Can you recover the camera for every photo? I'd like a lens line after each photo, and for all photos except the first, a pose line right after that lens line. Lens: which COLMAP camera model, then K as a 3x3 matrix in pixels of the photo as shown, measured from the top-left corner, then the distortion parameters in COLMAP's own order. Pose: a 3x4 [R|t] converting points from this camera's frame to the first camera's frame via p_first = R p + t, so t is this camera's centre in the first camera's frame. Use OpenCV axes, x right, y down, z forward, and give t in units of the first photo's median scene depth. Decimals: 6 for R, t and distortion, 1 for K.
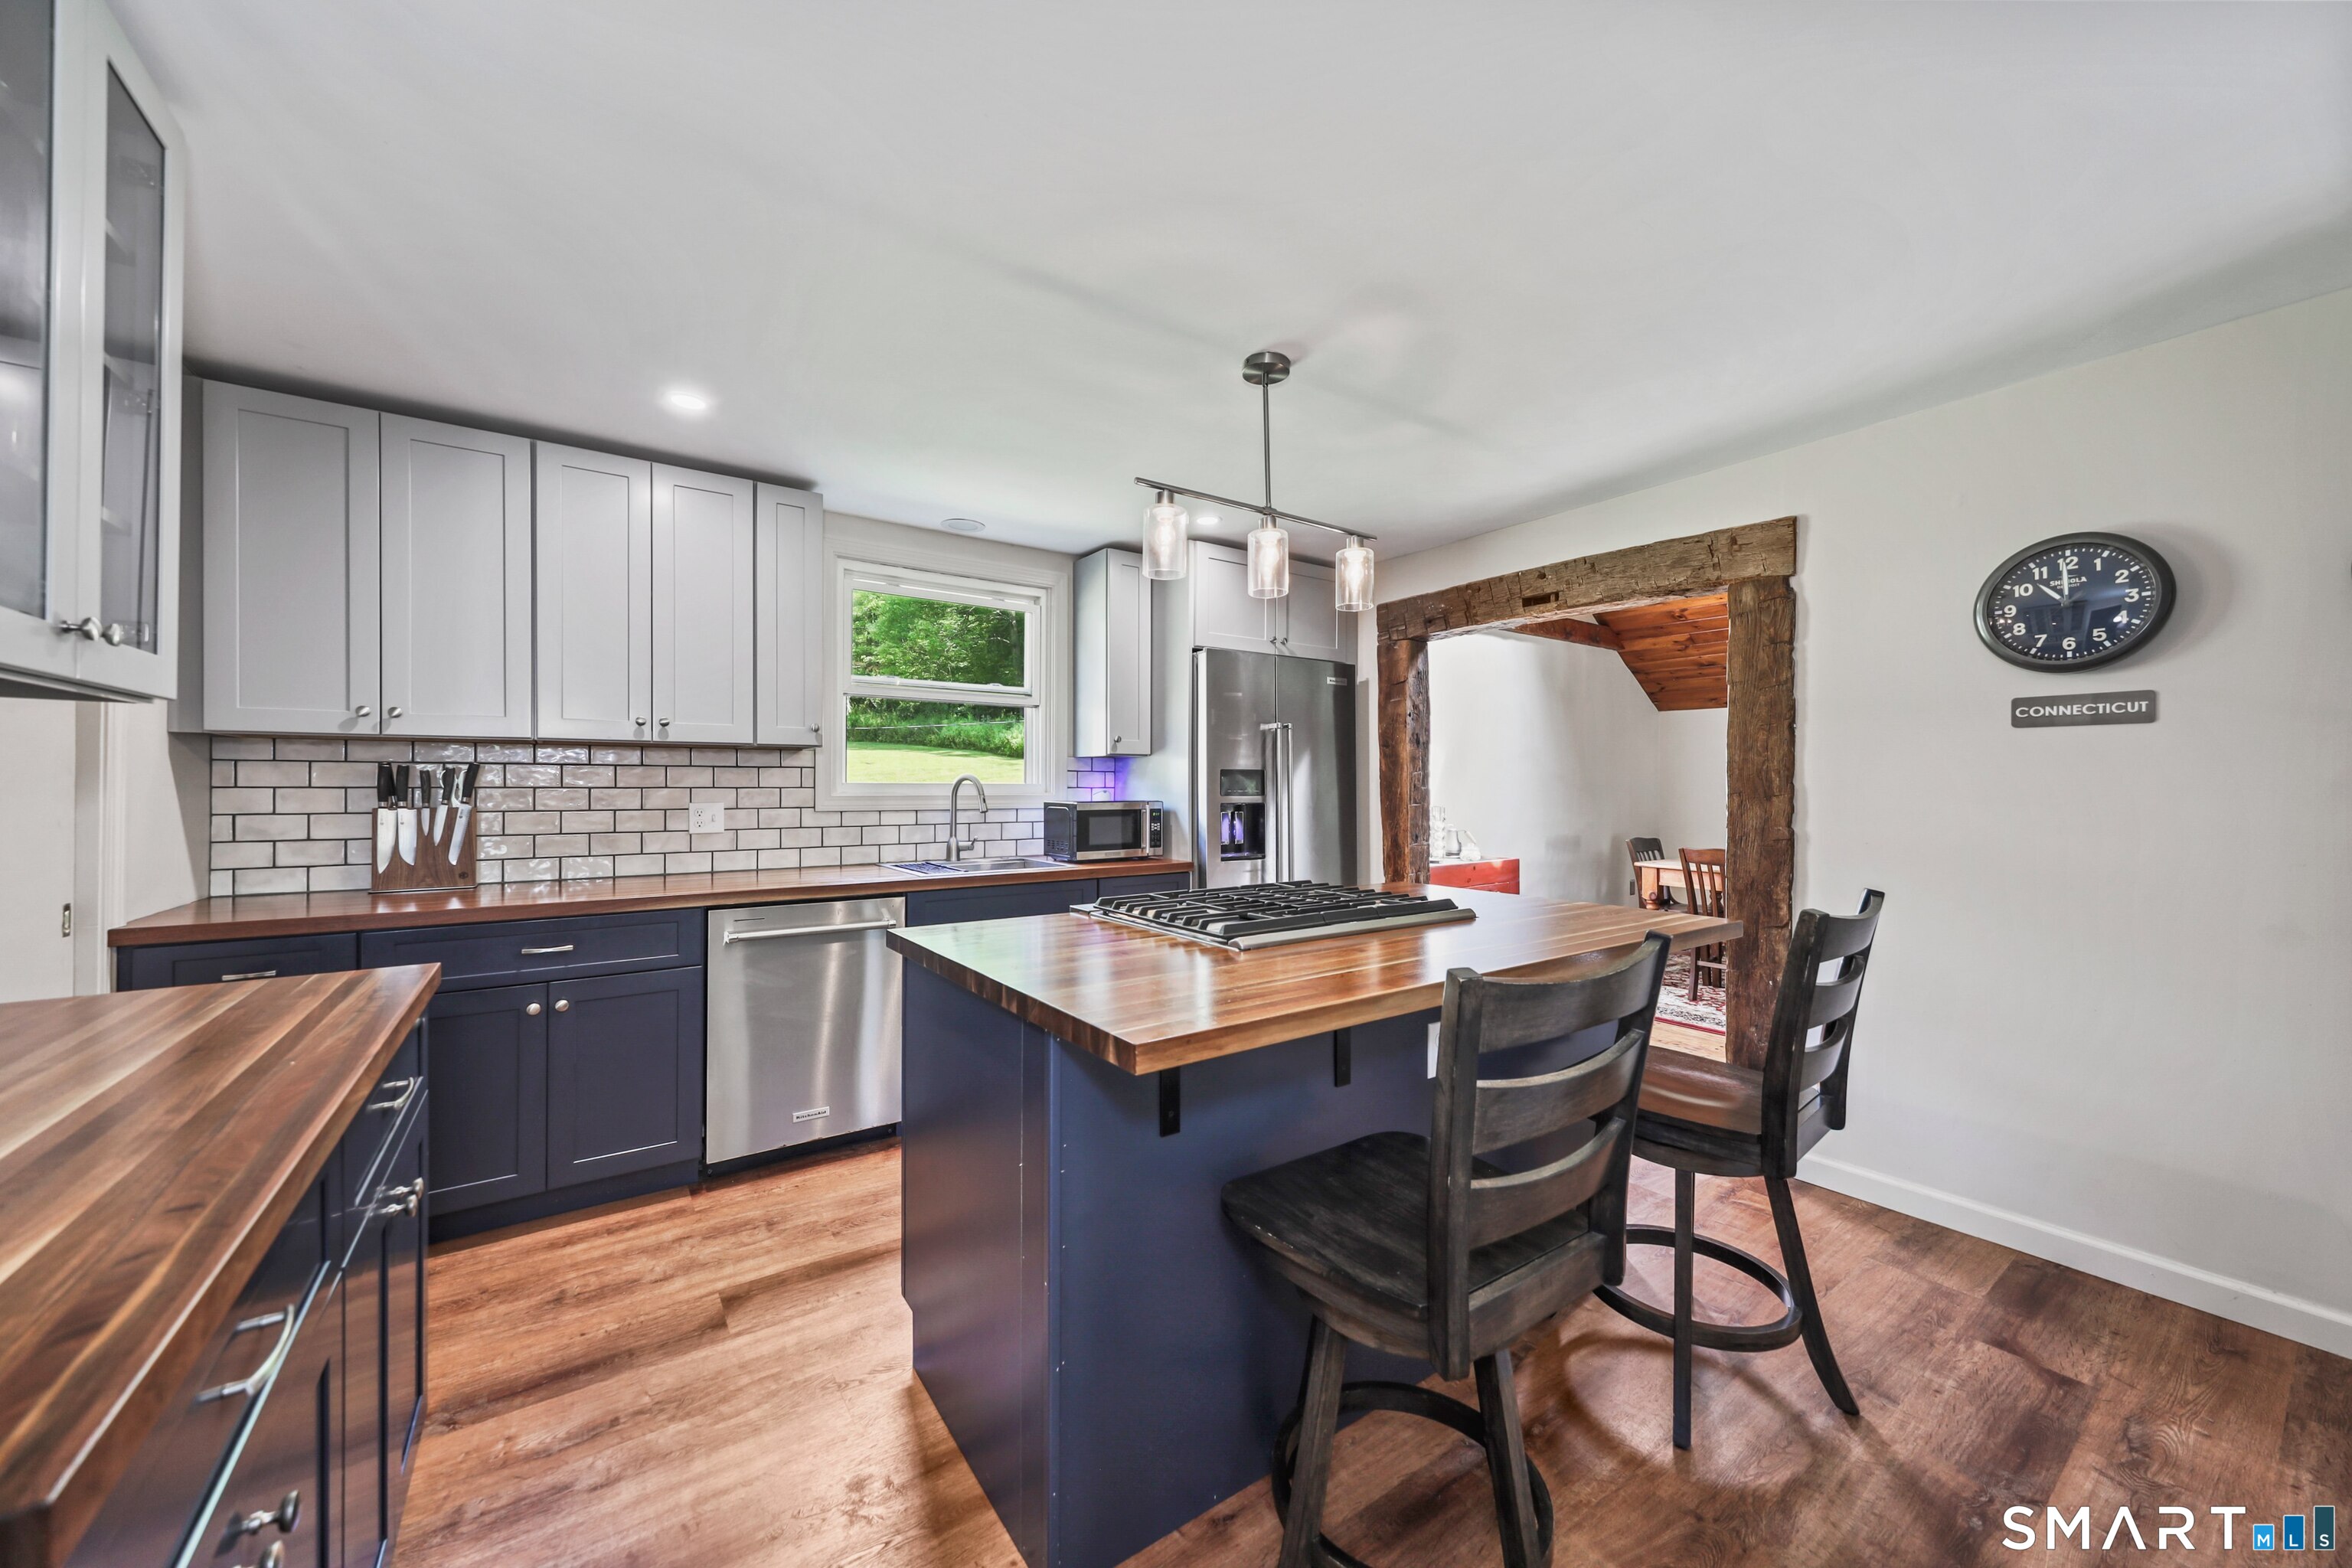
lens RADIAL K [[869.1, 0, 1183.7], [0, 869.1, 778.3], [0, 0, 1]] dist [-0.000134, -0.000032]
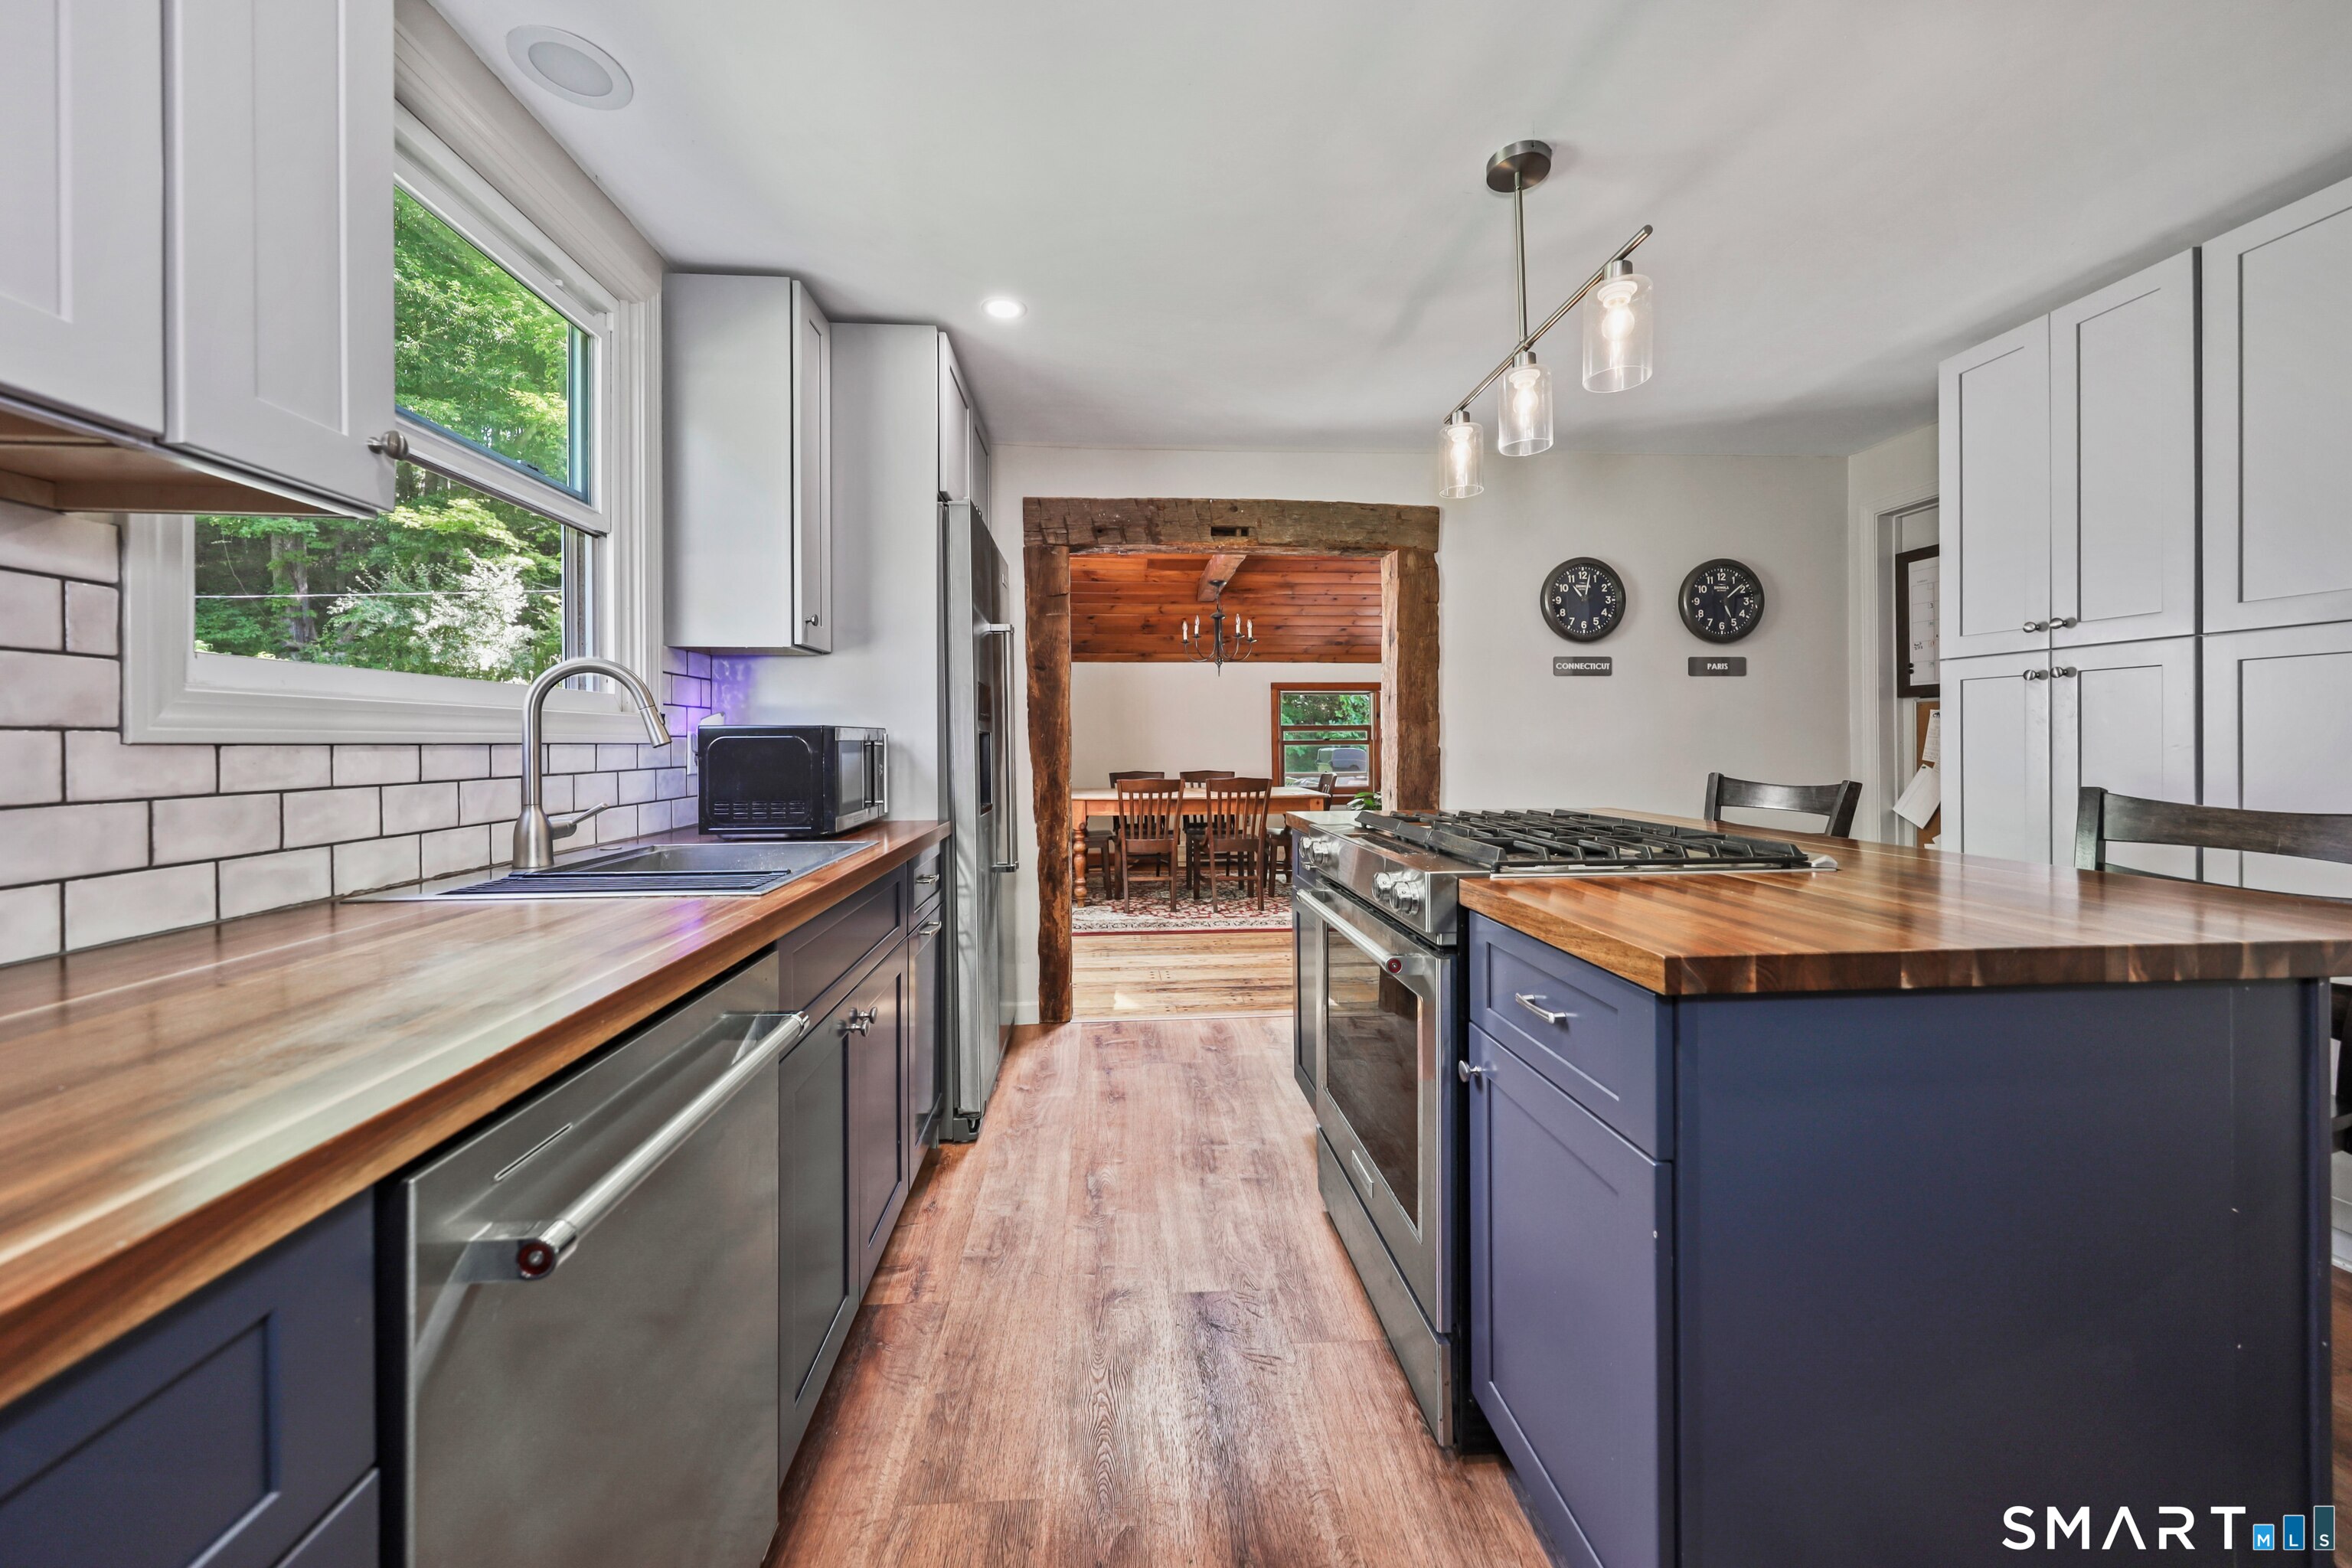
lens RADIAL K [[837.7, 0, 1159.5], [0, 837.7, 740.7], [0, 0, 1]] dist [-0.001580, -0.000311]
pose [[0.520579, -0.002813, 0.853809, -0.567763], [0.001112, 0.999996, 0.002617, 0.043798], [-0.853813, -0.000413, 0.520580, 0.677440]]
